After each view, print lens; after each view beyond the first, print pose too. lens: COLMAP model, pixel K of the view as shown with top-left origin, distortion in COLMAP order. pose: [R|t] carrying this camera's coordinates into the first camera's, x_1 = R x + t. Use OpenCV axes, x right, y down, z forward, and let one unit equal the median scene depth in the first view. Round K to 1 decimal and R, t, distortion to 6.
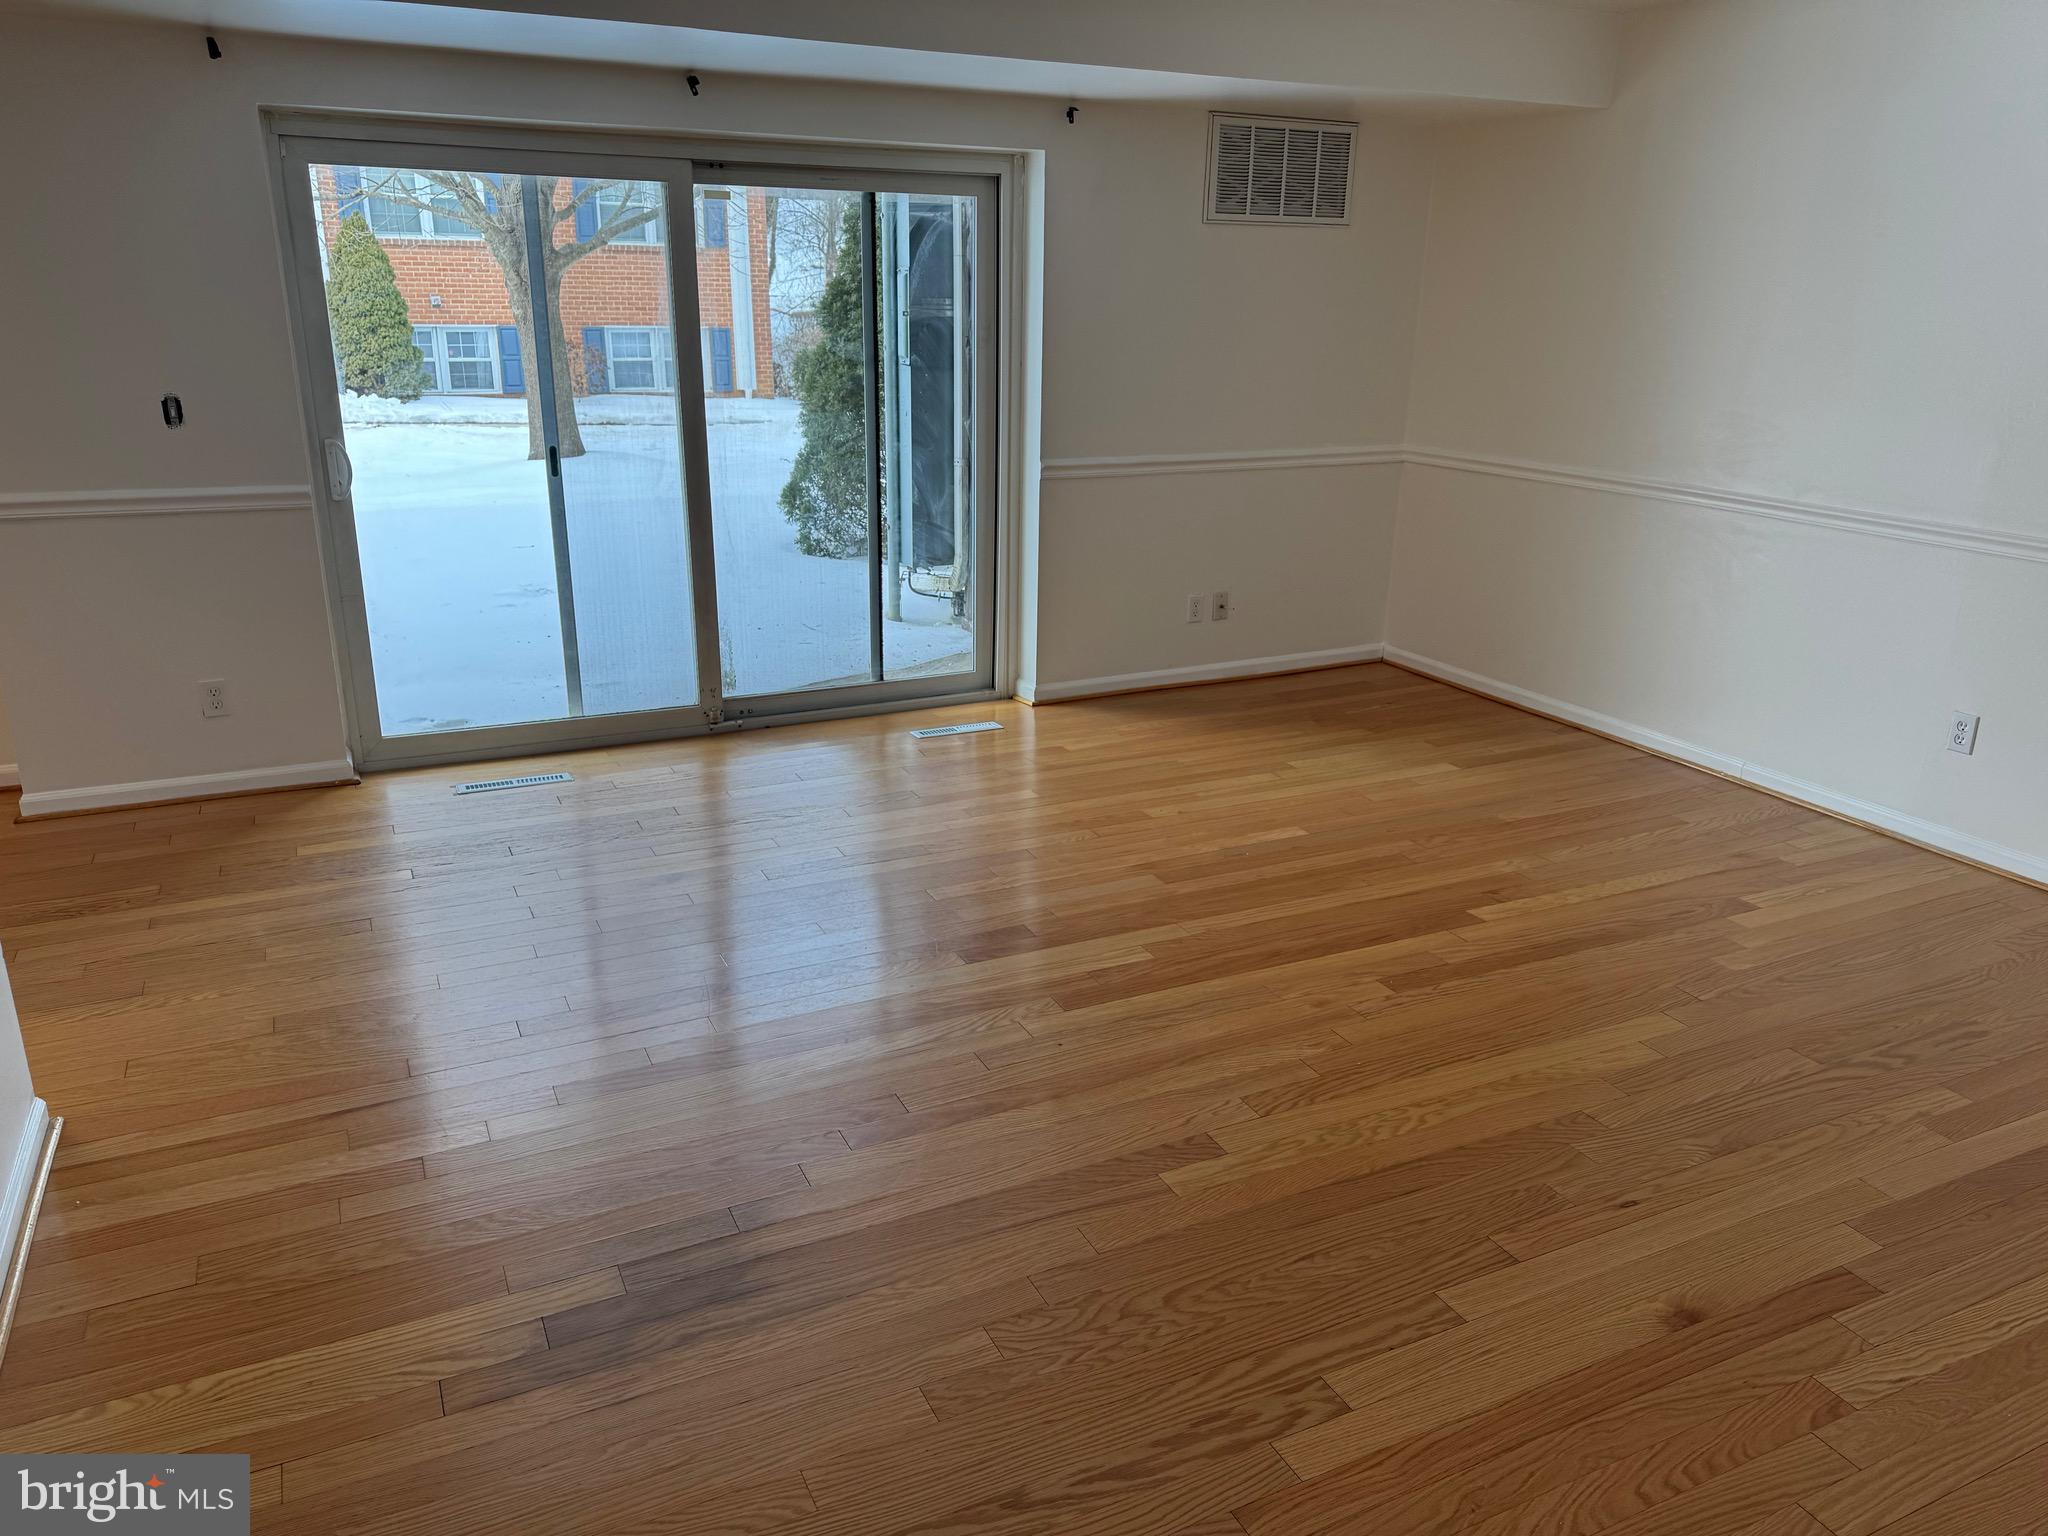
lens RADIAL K [[1431.2, 0, 1028.9], [0, 1431.2, 772.1], [0, 0, 1]] dist [0.075678, -0.093341]
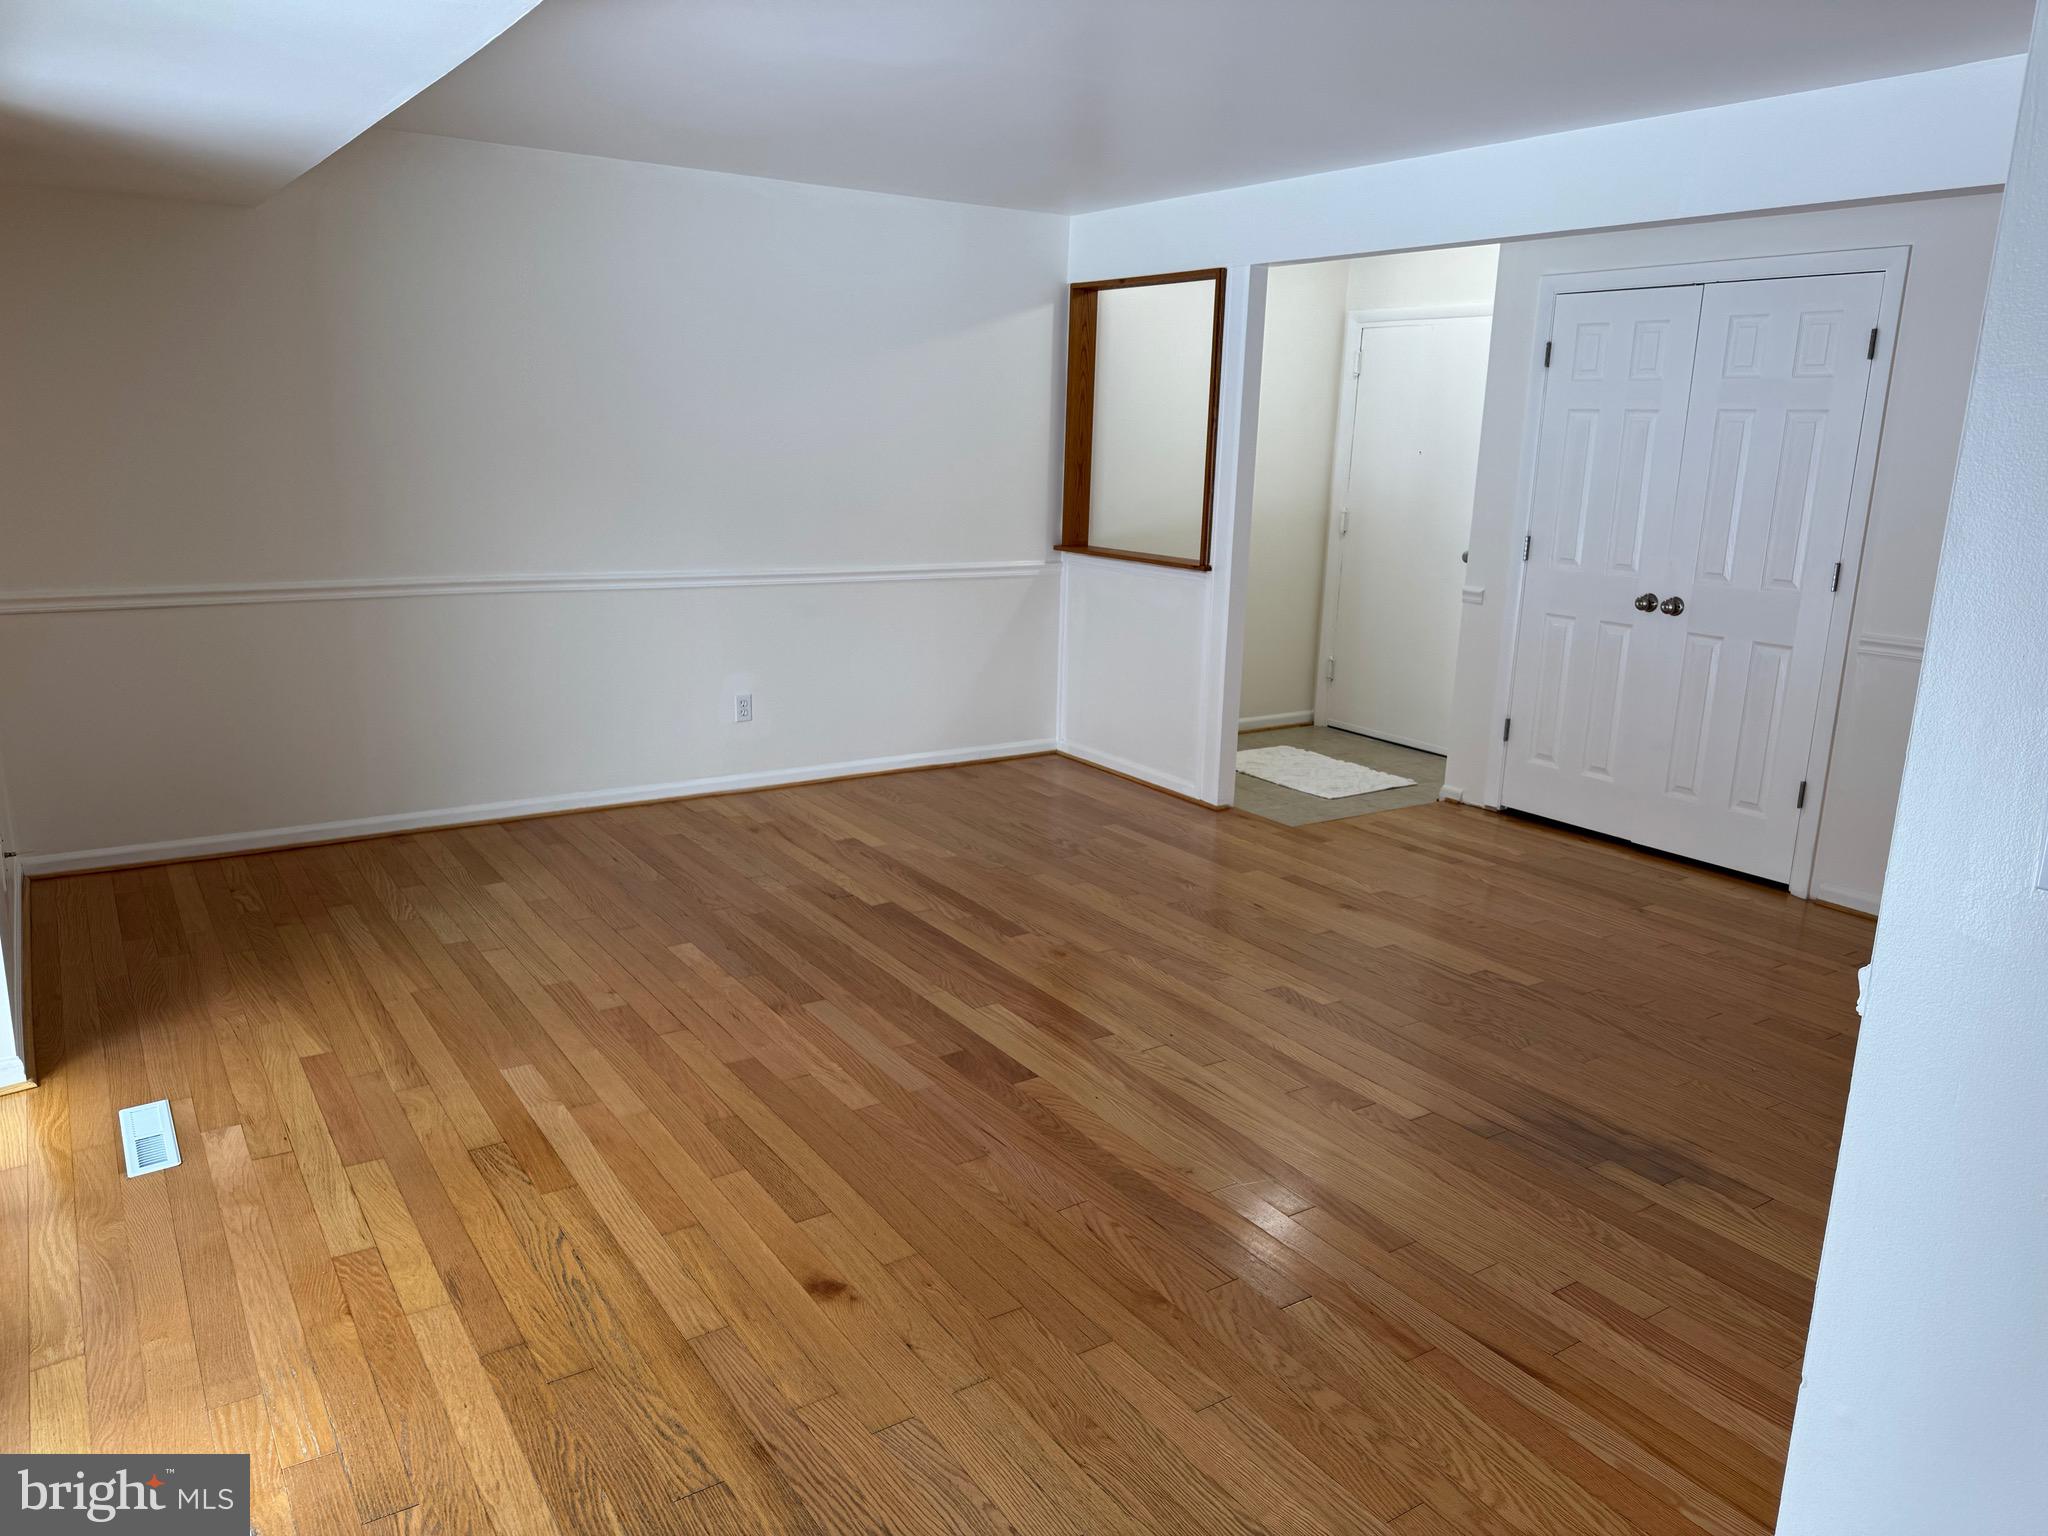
lens RADIAL K [[1431.2, 0, 1016.0], [0, 1431.2, 781.4], [0, 0, 1]] dist [0.075678, -0.093341]
pose [[-0.125997, -0.258120, 0.957861, -0.818124], [0.289312, 0.914022, 0.284363, -0.298648], [-0.948906, 0.312950, -0.040487, 0.841013]]
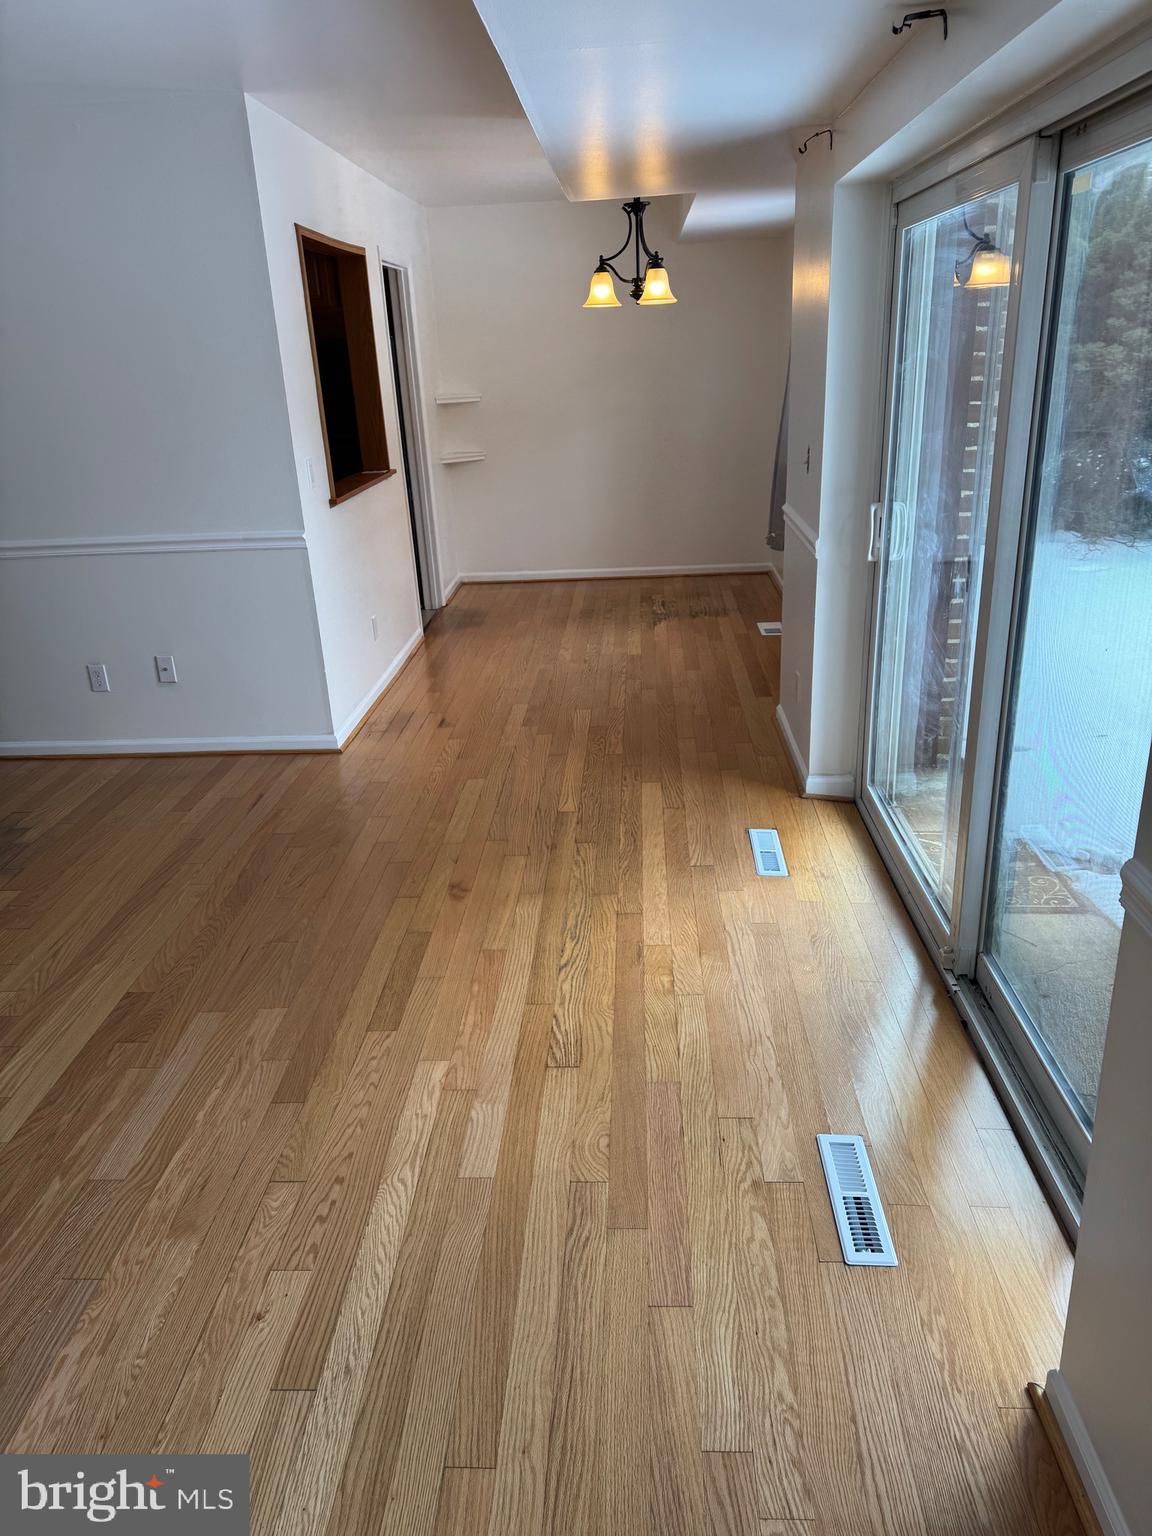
lens RADIAL K [[1073.4, 0, 586.2], [0, 1073.4, 767.1], [0, 0, 1]] dist [0.075678, -0.093341]
pose [[-0.478703, 0.320708, -0.817307, 0.363155], [-0.243775, 0.845744, 0.474648, -0.433959], [0.843456, 0.426455, -0.326679, 1.282176]]
